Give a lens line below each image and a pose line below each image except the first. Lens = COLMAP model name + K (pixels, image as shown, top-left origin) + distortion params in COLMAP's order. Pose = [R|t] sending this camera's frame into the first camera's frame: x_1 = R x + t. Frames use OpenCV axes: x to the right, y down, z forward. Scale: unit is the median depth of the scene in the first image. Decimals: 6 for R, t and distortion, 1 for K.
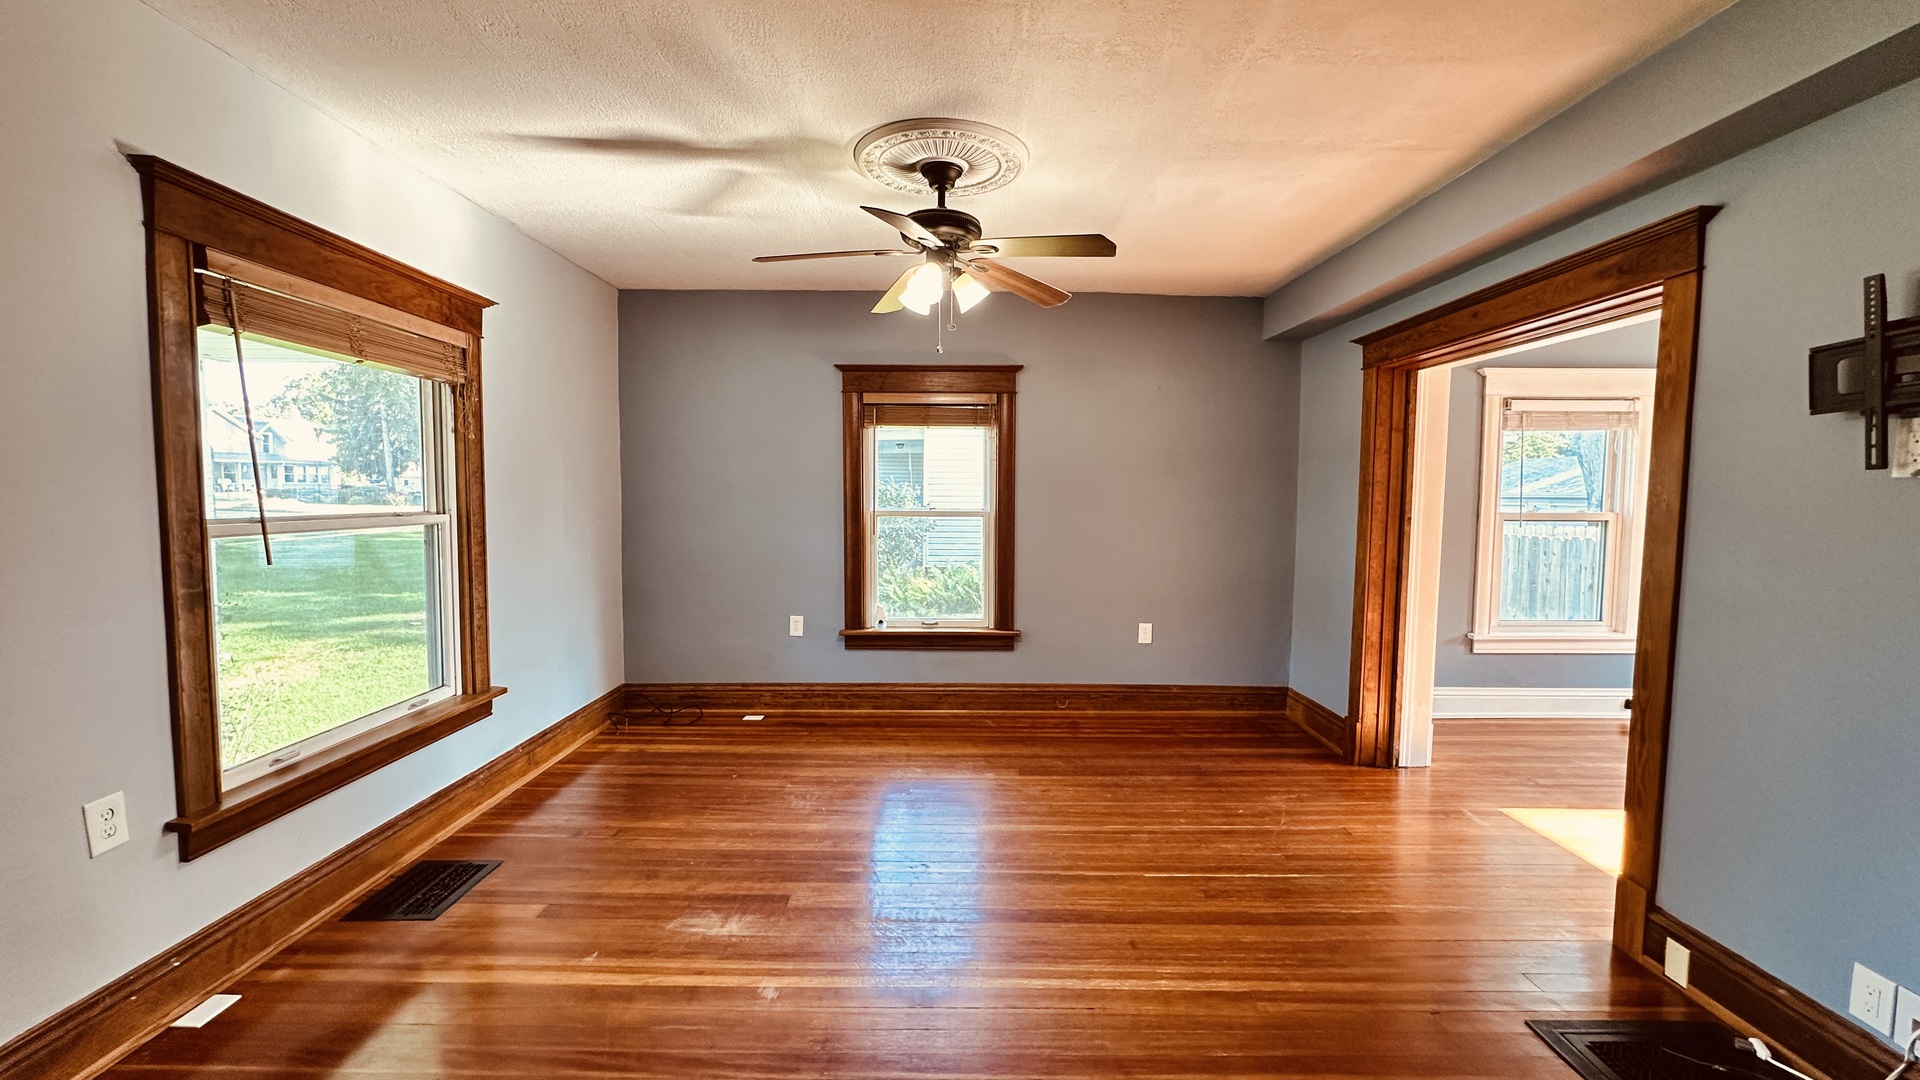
lens RADIAL K [[773.6, 0, 954.6], [0, 773.6, 533.3], [0, 0, 1]] dist [0.001839, -0.000161]
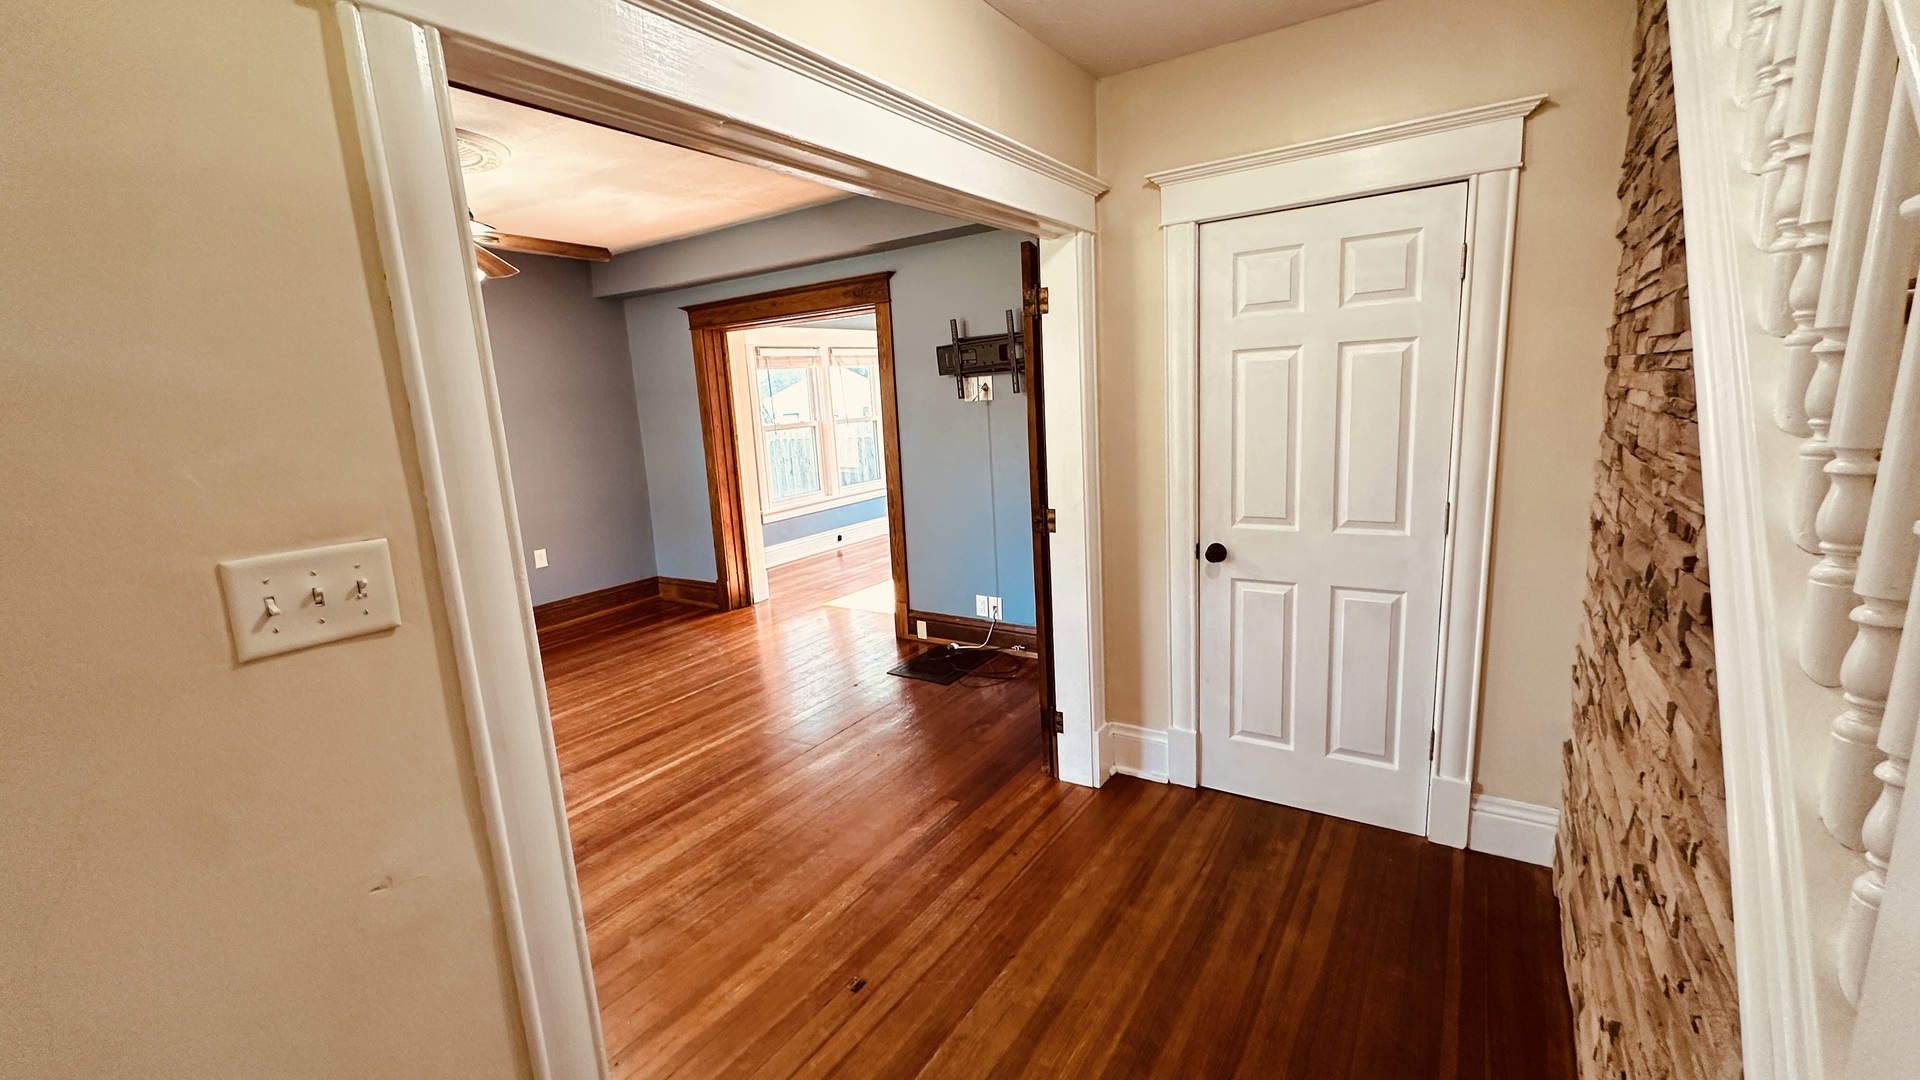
lens RADIAL K [[773.6, 0, 959.1], [0, 773.6, 528.5], [0, 0, 1]] dist [0.001839, -0.000161]
pose [[0.560050, -0.186038, 0.807300, -0.376349], [0.110089, 0.982531, 0.150047, -0.019024], [-0.821112, 0.004841, 0.570747, -0.170770]]
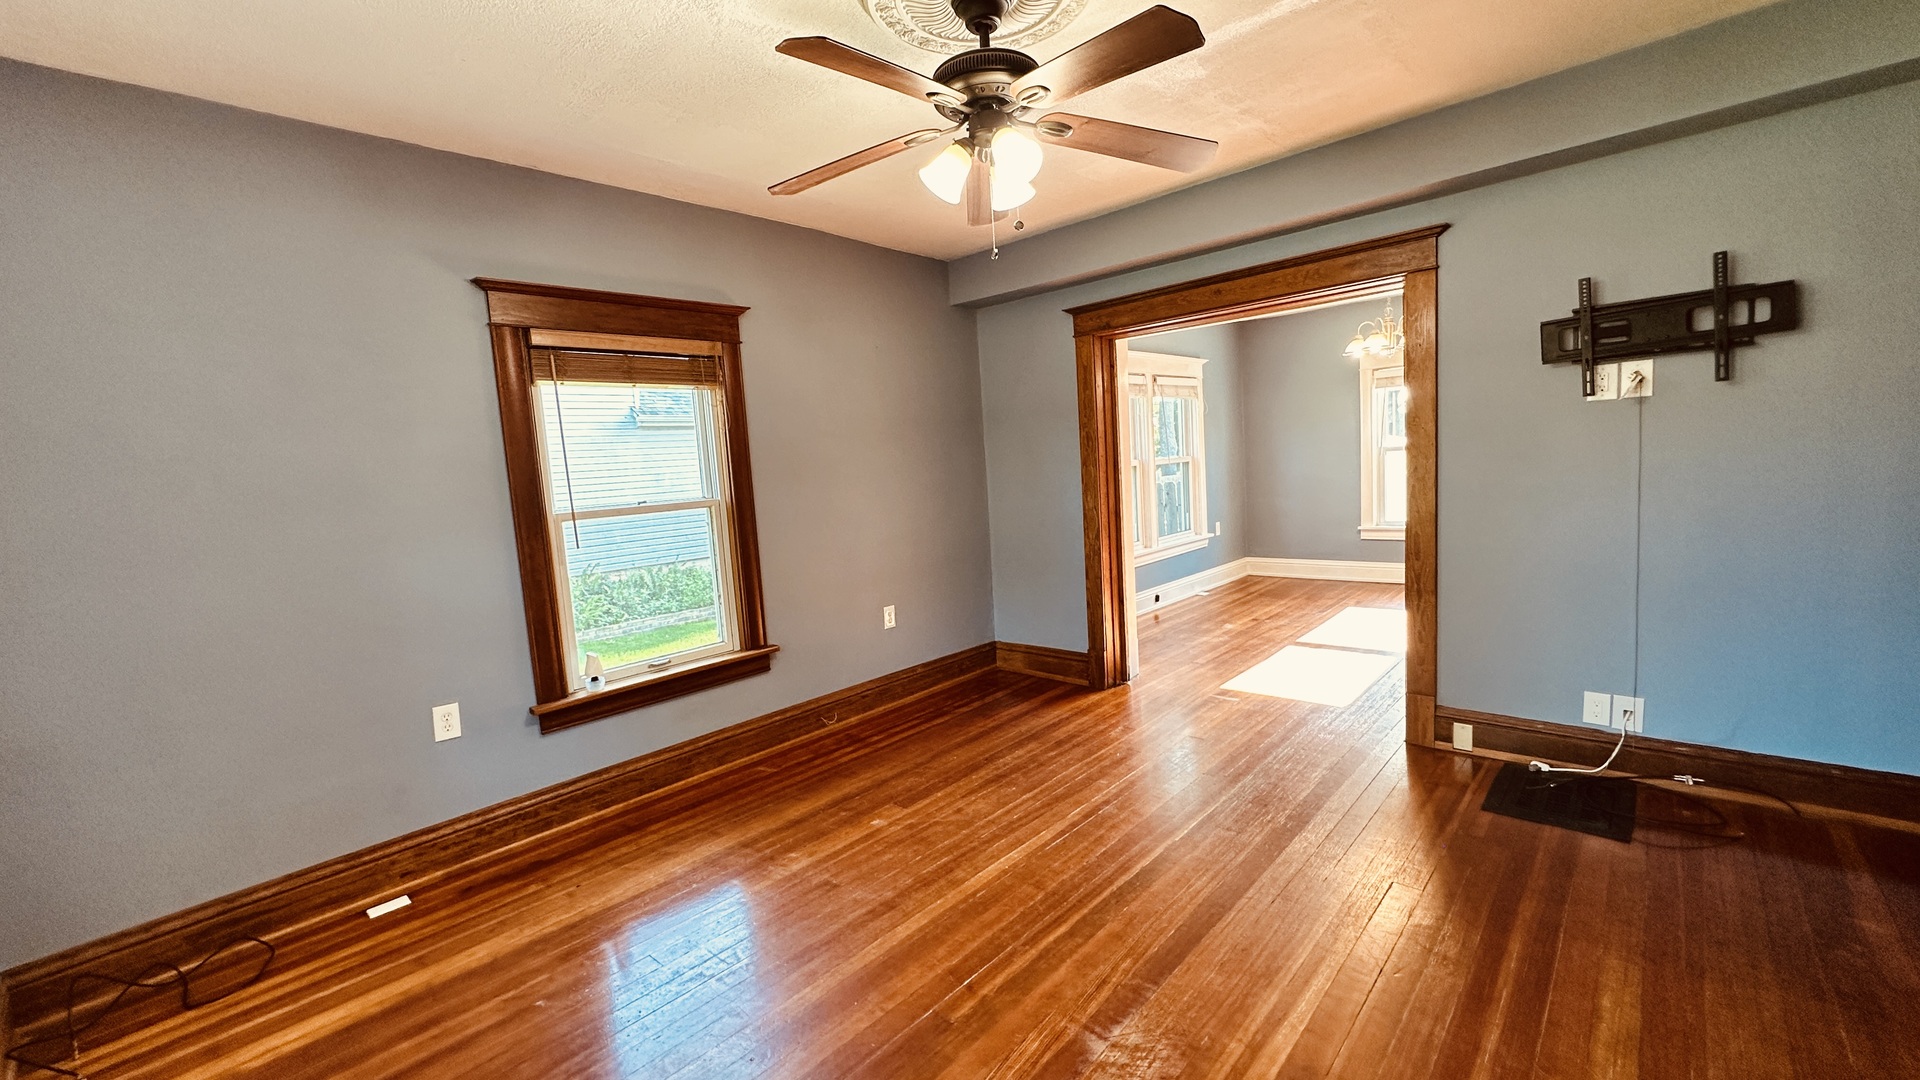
lens RADIAL K [[773.6, 0, 997.9], [0, 773.6, 527.3], [0, 0, 1]] dist [0.001839, -0.000161]
pose [[0.675824, -0.115973, 0.727882, -0.383108], [0.110501, 0.992325, 0.055509, -0.014639], [-0.728732, 0.042917, 0.683452, 0.334575]]
